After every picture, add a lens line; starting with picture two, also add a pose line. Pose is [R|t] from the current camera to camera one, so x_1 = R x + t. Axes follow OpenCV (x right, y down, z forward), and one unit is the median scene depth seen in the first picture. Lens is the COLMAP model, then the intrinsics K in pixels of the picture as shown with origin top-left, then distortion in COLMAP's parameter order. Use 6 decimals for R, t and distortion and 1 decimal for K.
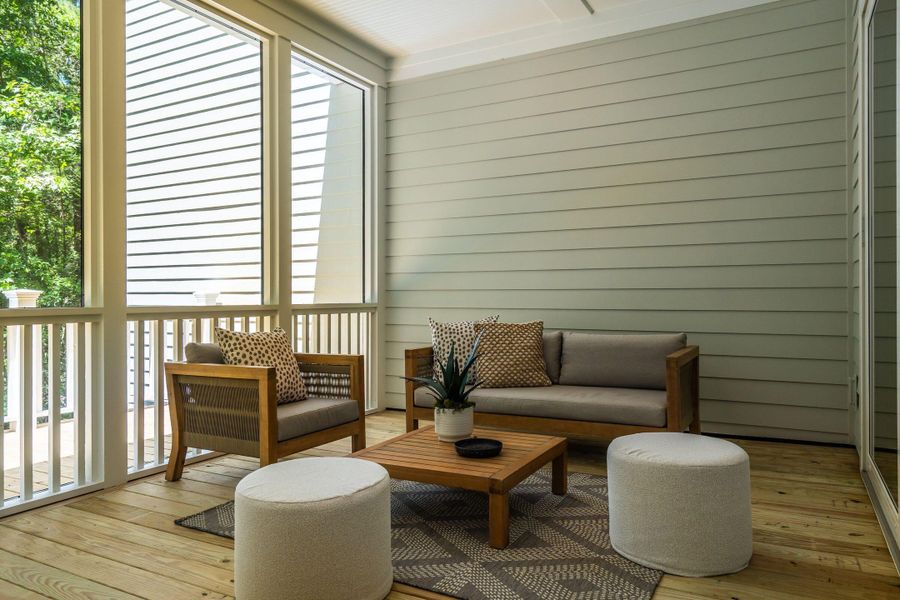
lens RADIAL K [[618.1, 0, 453.8], [0, 618.1, 296.2], [0, 0, 1]] dist [-0.000168, 0.002342]
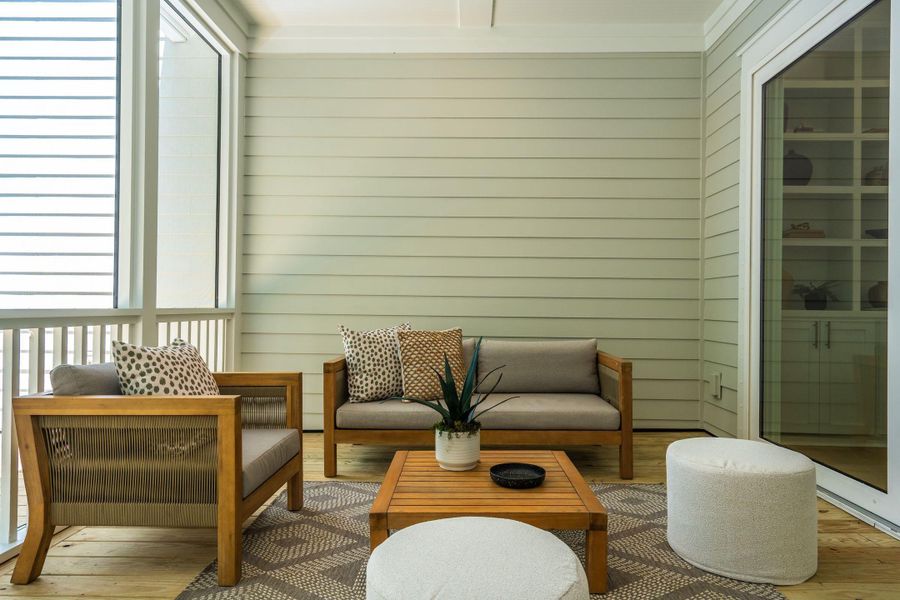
lens RADIAL K [[557.7, 0, 455.0], [0, 557.7, 303.1], [0, 0, 1]] dist [0.005510, -0.000657]
pose [[0.886276, 0.015454, 0.462900, -0.335122], [-0.013819, 0.999881, -0.006924, 0.008311], [-0.462952, -0.000260, 0.886383, 0.285953]]
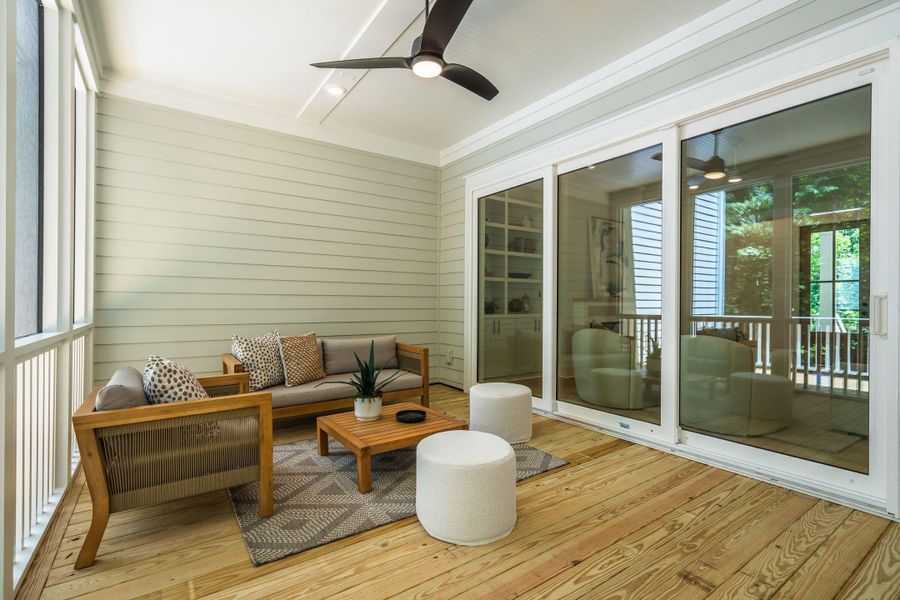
lens RADIAL K [[423.6, 0, 459.0], [0, 423.6, 301.4], [0, 0, 1]] dist [-0.001630, 0.000011]
pose [[0.431151, 0.008683, 0.902238, -0.737395], [-0.008664, 0.999947, -0.005483, -0.036251], [-0.902238, -0.005453, 0.431204, 0.350403]]
